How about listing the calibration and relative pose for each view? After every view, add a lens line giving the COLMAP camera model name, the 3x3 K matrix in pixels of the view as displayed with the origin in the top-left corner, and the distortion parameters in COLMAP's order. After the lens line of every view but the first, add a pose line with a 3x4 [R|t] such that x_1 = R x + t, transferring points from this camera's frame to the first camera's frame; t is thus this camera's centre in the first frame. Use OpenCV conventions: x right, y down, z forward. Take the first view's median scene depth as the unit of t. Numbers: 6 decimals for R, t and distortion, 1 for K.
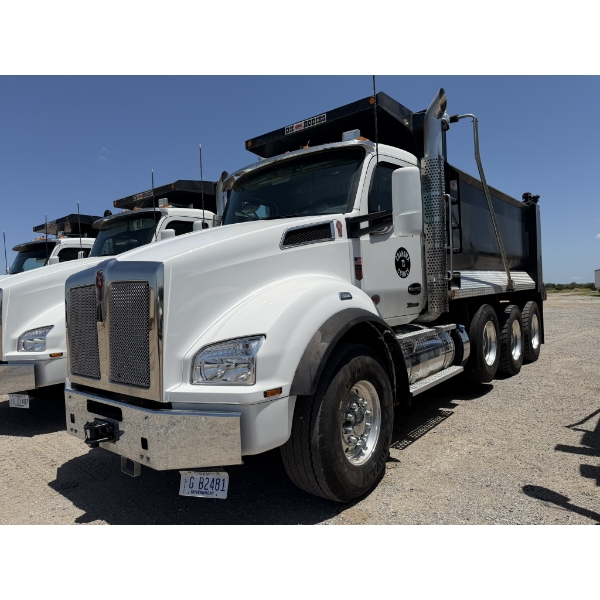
lens RADIAL K [[427.3, 0, 303.0], [0, 427.3, 300.1], [0, 0, 1]] dist [0.026922, -0.007725]
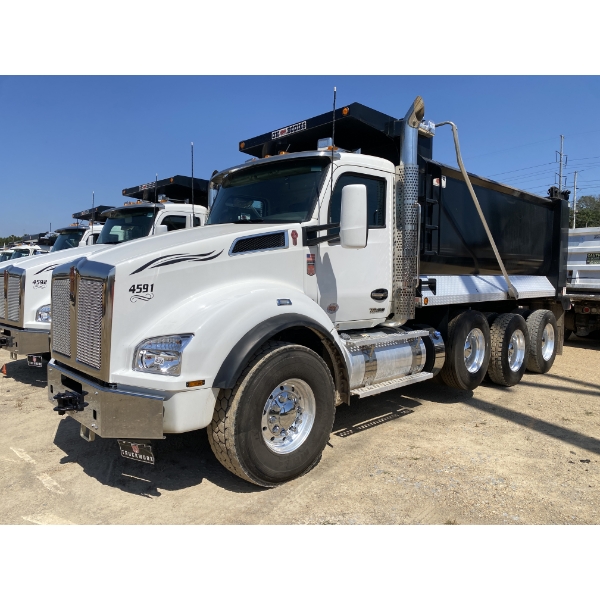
lens RADIAL K [[453.2, 0, 298.2], [0, 453.2, 297.5], [0, 0, 1]] dist [0.028646, 0.018679]
pose [[0.989728, 0.070138, -0.124579, 0.233206], [-0.065120, 0.996911, 0.043914, -0.062309], [0.127274, -0.035351, 0.991237, -0.128785]]
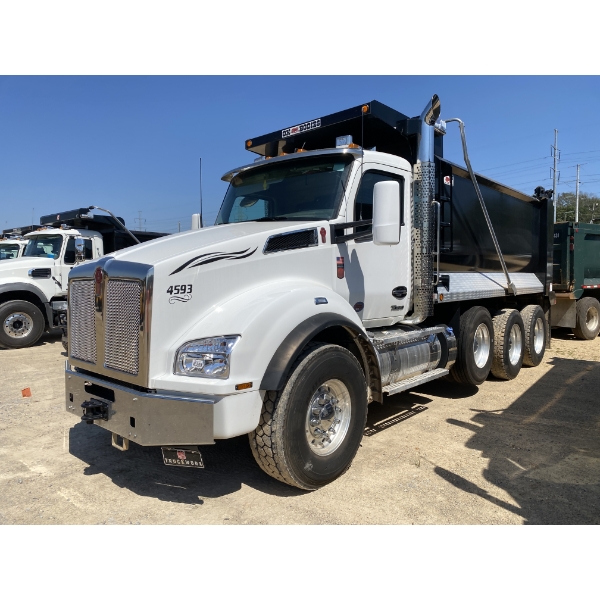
lens RADIAL K [[453.2, 0, 296.5], [0, 453.2, 297.5], [0, 0, 1]] dist [0.028646, 0.018679]
pose [[0.997465, 0.048156, -0.052391, 0.080775], [-0.046522, 0.998405, 0.031973, -0.041961], [0.053848, -0.029455, 0.998115, -0.124340]]
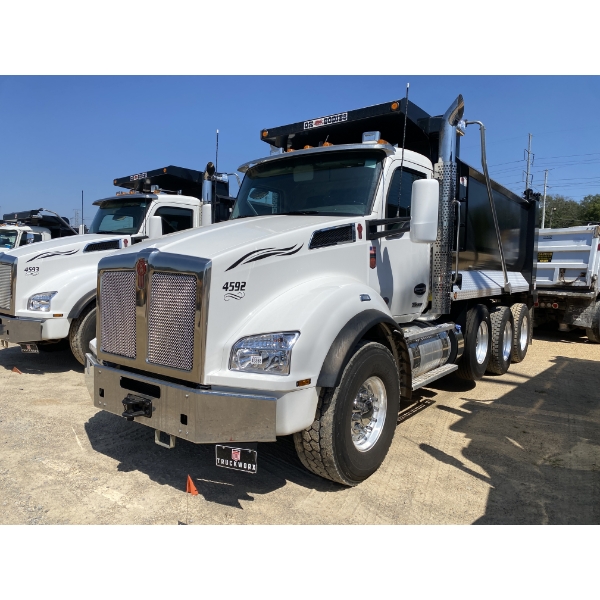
lens RADIAL K [[453.2, 0, 281.0], [0, 453.2, 296.7], [0, 0, 1]] dist [0.028646, 0.018679]
pose [[0.997613, 0.066401, 0.018957, -0.111739], [-0.067155, 0.996842, 0.042374, -0.037288], [-0.016083, -0.043545, 0.998922, -0.120258]]
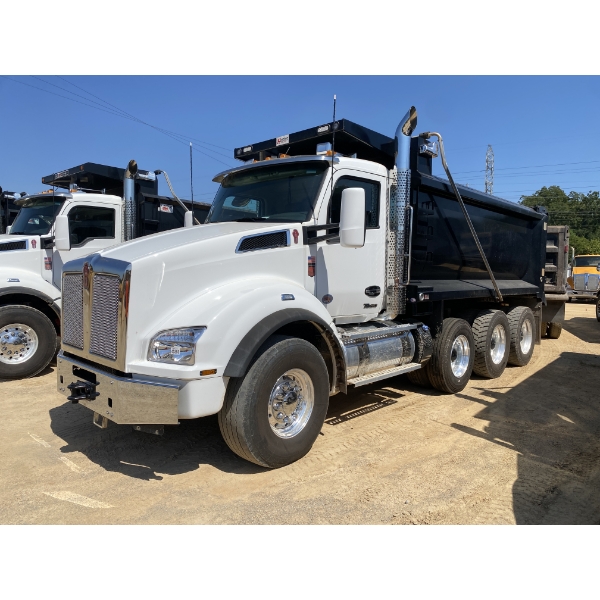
lens RADIAL K [[453.2, 0, 298.7], [0, 453.2, 297.3], [0, 0, 1]] dist [0.028646, 0.018679]
pose [[0.993934, 0.074652, -0.080758, 0.191638], [-0.071141, 0.996427, 0.045515, -0.056685], [0.083867, -0.039494, 0.995694, -0.201055]]
